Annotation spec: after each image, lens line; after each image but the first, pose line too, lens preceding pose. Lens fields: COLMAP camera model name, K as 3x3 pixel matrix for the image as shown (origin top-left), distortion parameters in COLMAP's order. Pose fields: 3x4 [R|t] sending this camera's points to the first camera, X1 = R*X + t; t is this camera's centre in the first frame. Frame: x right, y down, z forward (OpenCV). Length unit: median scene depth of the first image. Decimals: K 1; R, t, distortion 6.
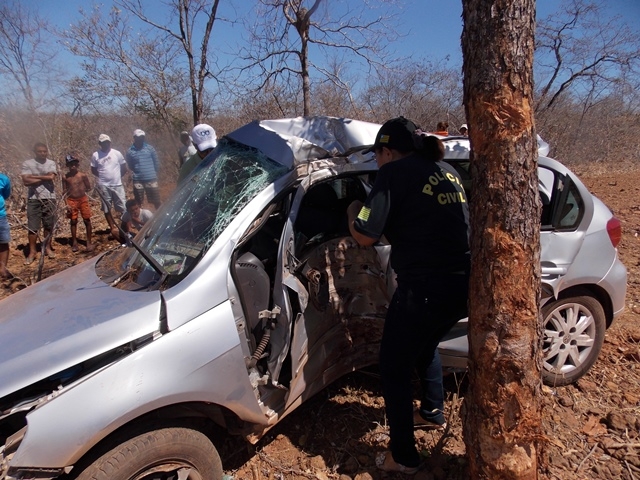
lens RADIAL K [[423.0, 0, 331.8], [0, 423.0, 239.4], [0, 0, 1]] dist [-0.001347, -0.000840]
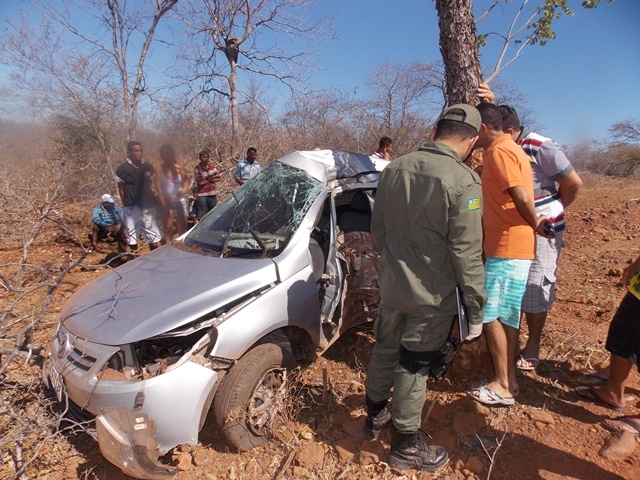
lens RADIAL K [[418.0, 0, 326.3], [0, 418.0, 239.5], [0, 0, 1]] dist [0.003072, -0.001450]
pose [[0.975688, 0.002539, 0.219150, -0.384603], [0.006227, 0.999208, -0.039297, 0.079234], [-0.219076, 0.039707, 0.974899, -0.408103]]
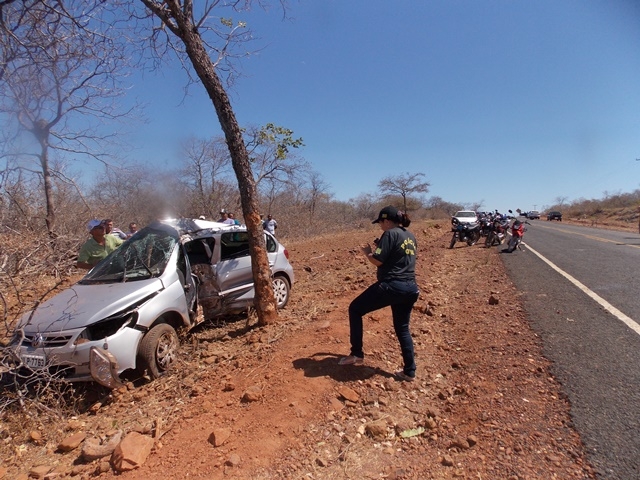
lens RADIAL K [[414.1, 0, 322.7], [0, 414.1, 235.2], [0, 0, 1]] dist [-0.000623, -0.001374]
pose [[0.798986, -0.049210, 0.599332, -0.851035], [0.172458, 0.973533, -0.149974, 0.330032], [-0.576090, 0.223187, 0.786326, -1.439829]]
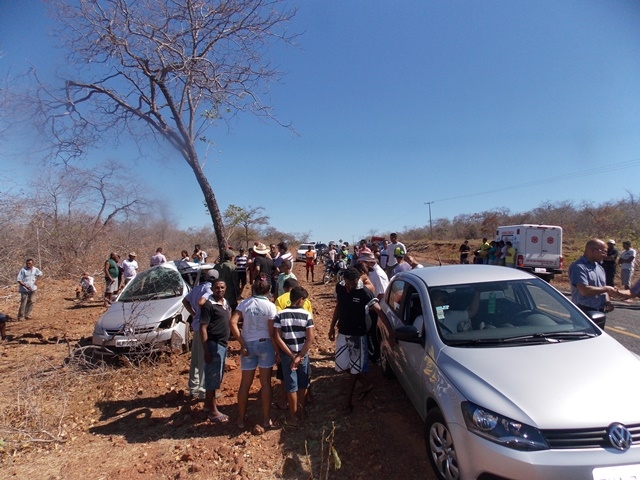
lens RADIAL K [[414.1, 0, 322.7], [0, 414.1, 235.2], [0, 0, 1]] dist [-0.000623, -0.001374]
pose [[0.501390, 0.004709, 0.865209, -2.787545], [0.223138, 0.965454, -0.134563, 0.333709], [-0.835953, 0.260530, 0.483019, -2.207724]]
